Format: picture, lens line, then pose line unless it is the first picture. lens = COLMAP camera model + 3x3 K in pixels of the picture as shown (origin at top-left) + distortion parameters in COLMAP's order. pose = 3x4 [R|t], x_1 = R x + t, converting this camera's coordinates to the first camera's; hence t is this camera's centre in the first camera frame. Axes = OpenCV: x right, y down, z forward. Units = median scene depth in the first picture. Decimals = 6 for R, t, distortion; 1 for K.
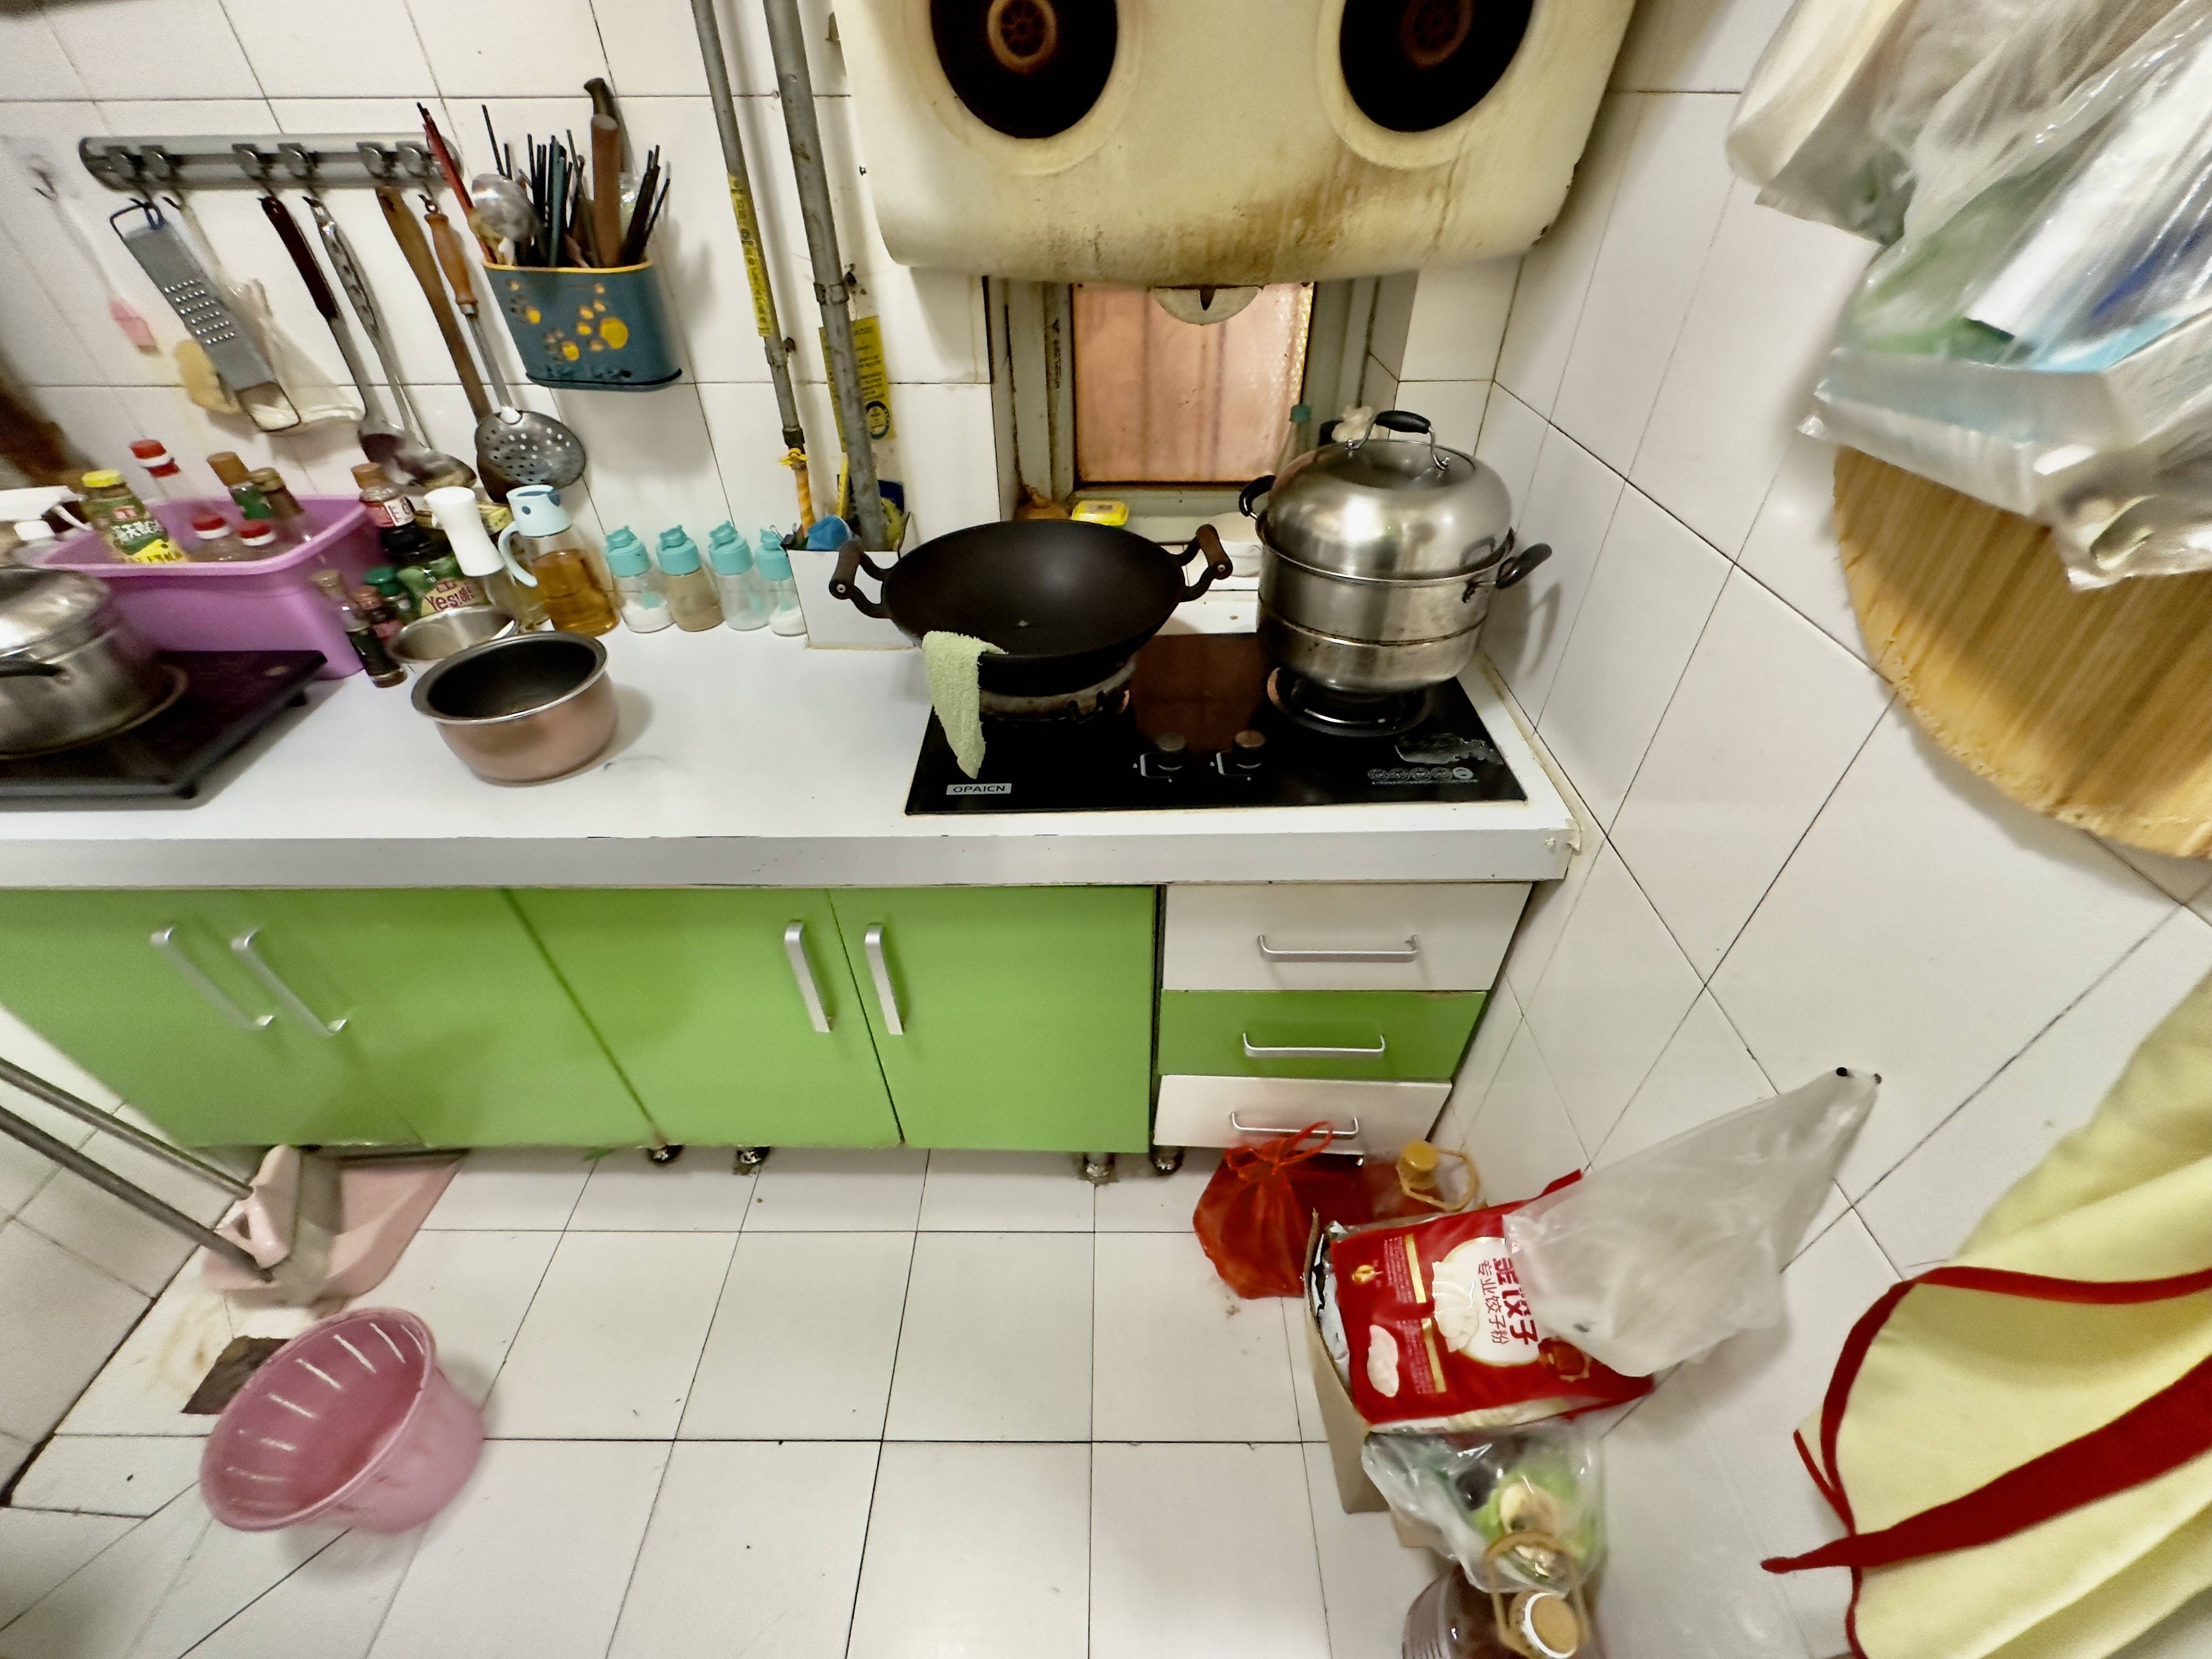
lens RADIAL K [[887.6, 0, 1102.4], [0, 887.6, 829.7], [0, 0, 1]] dist [-0.002123, 0.000971]
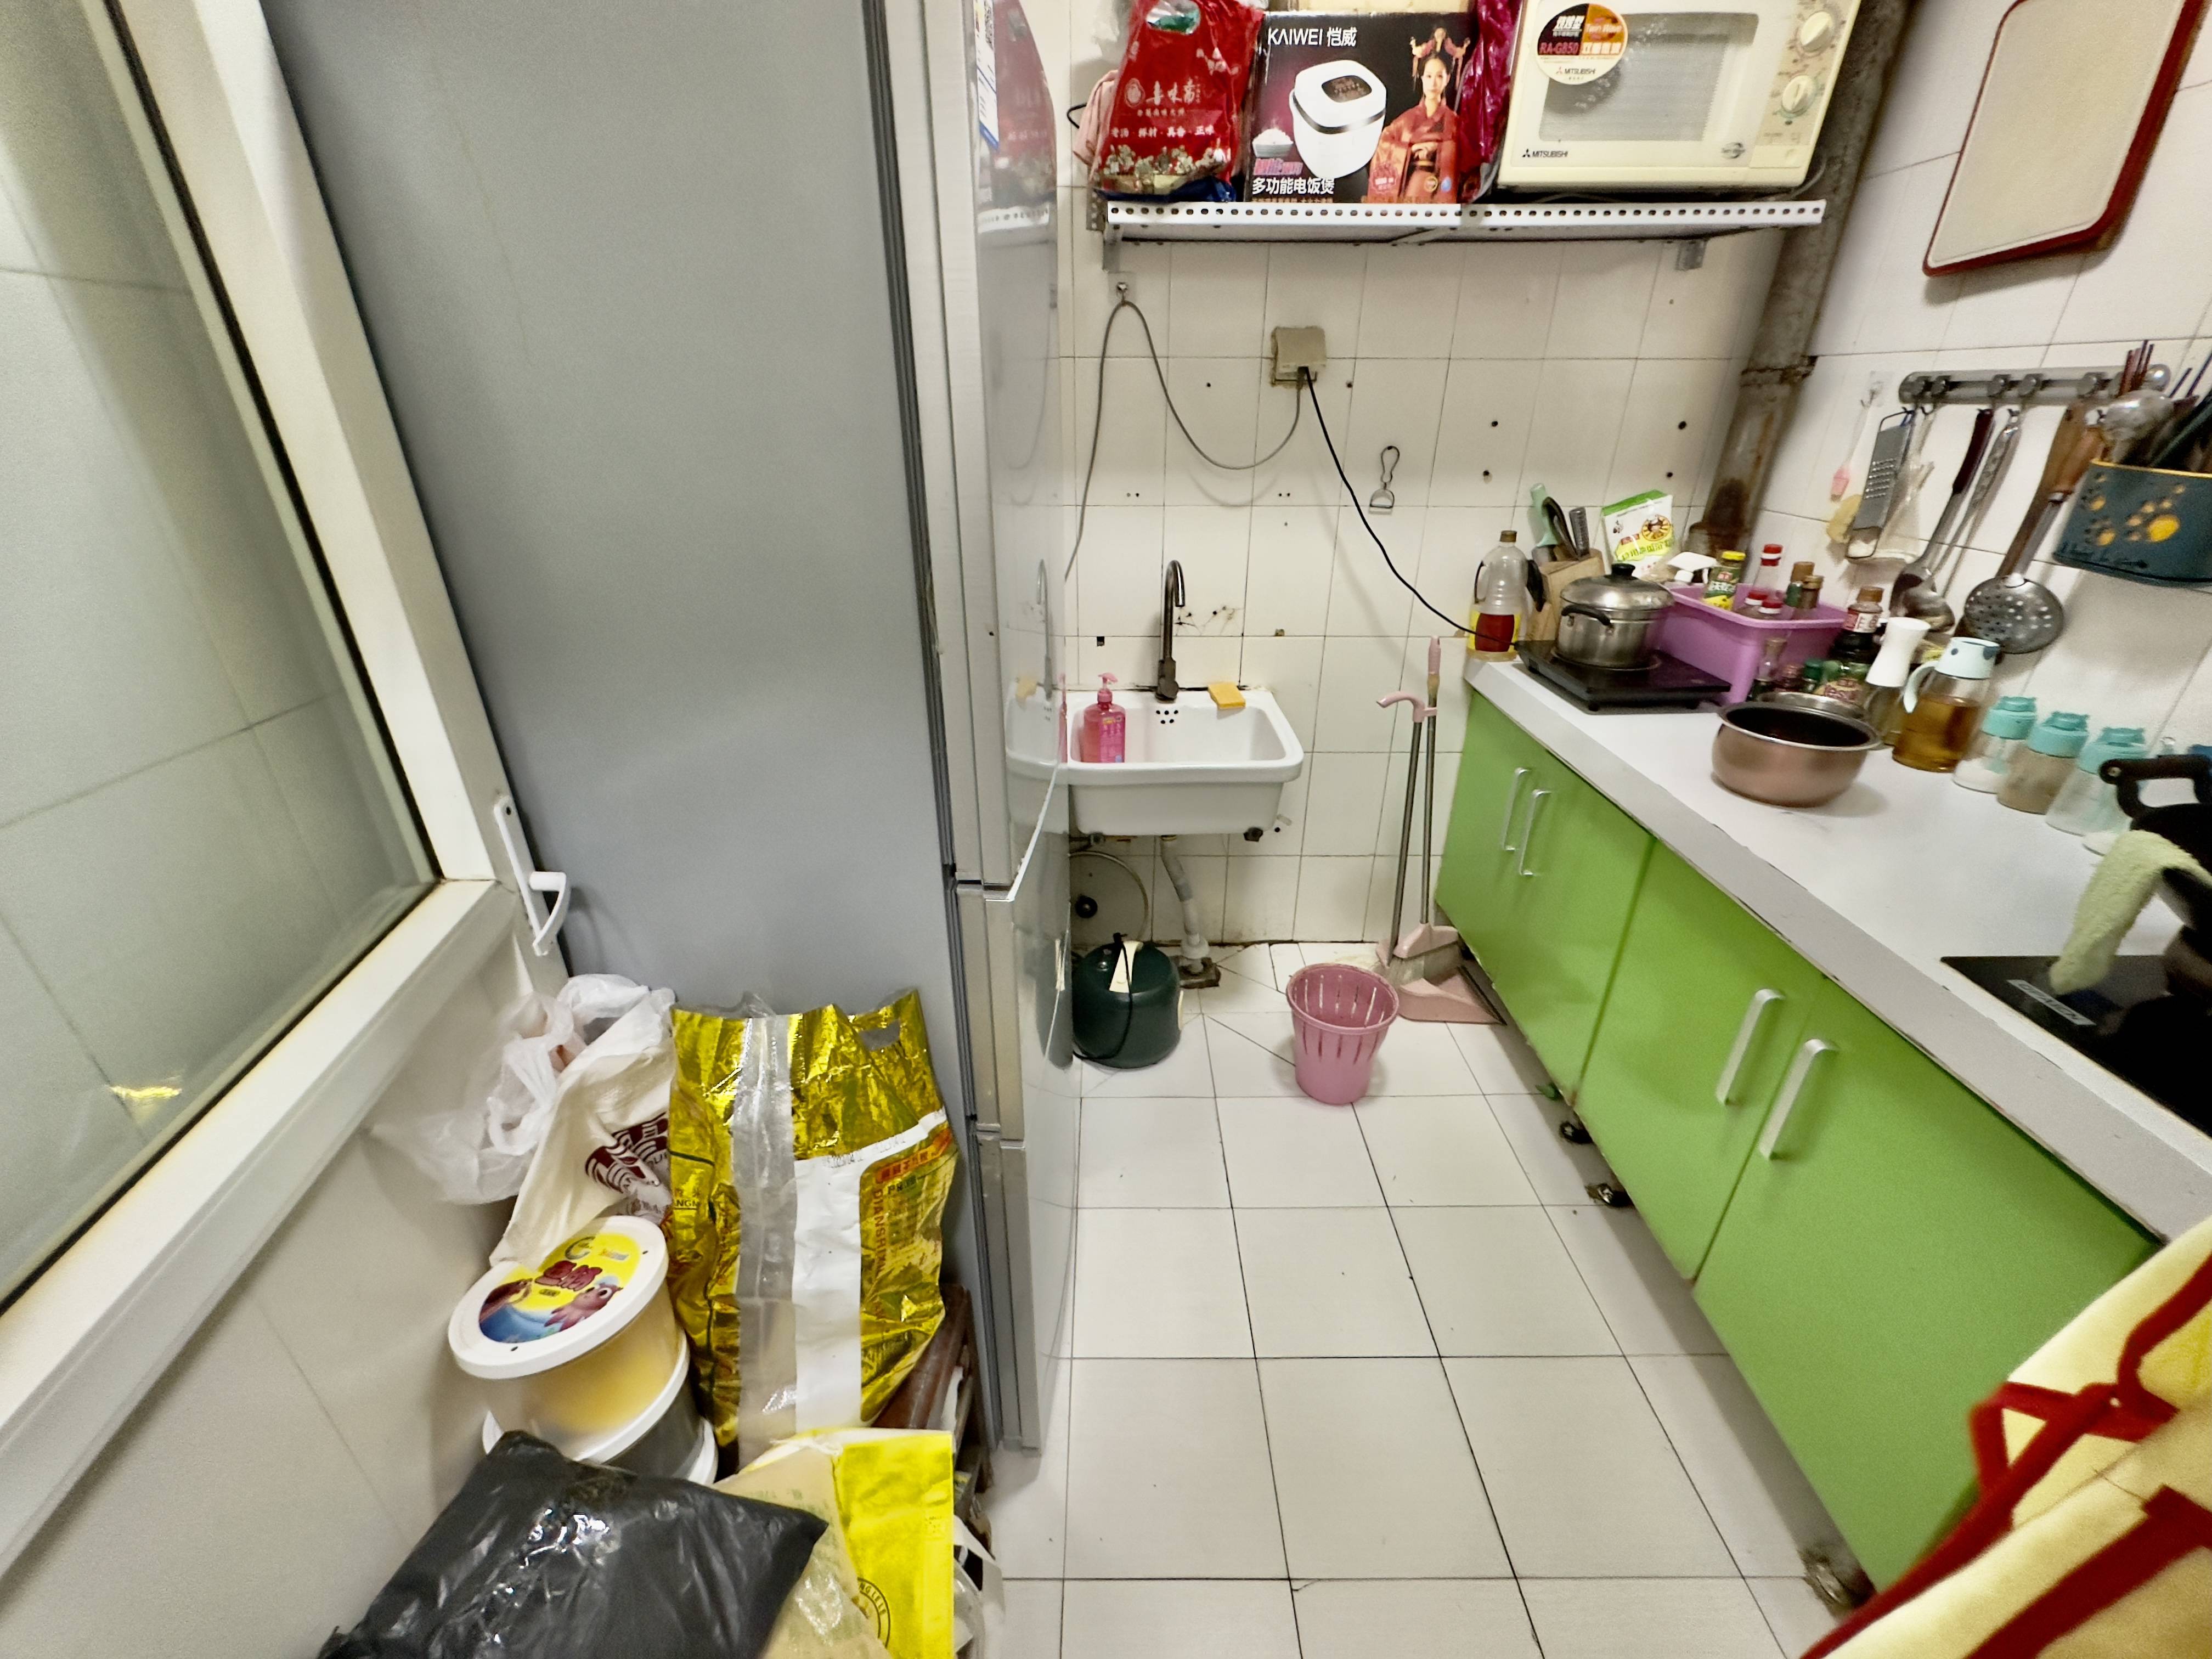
lens RADIAL K [[887.6, 0, 1116.6], [0, 887.6, 822.9], [0, 0, 1]] dist [-0.002123, 0.000971]
pose [[0.016538, 0.447426, -0.894168, 0.466832], [-0.651529, 0.683184, 0.329803, 0.123039], [0.758444, 0.577122, 0.302809, -0.049738]]
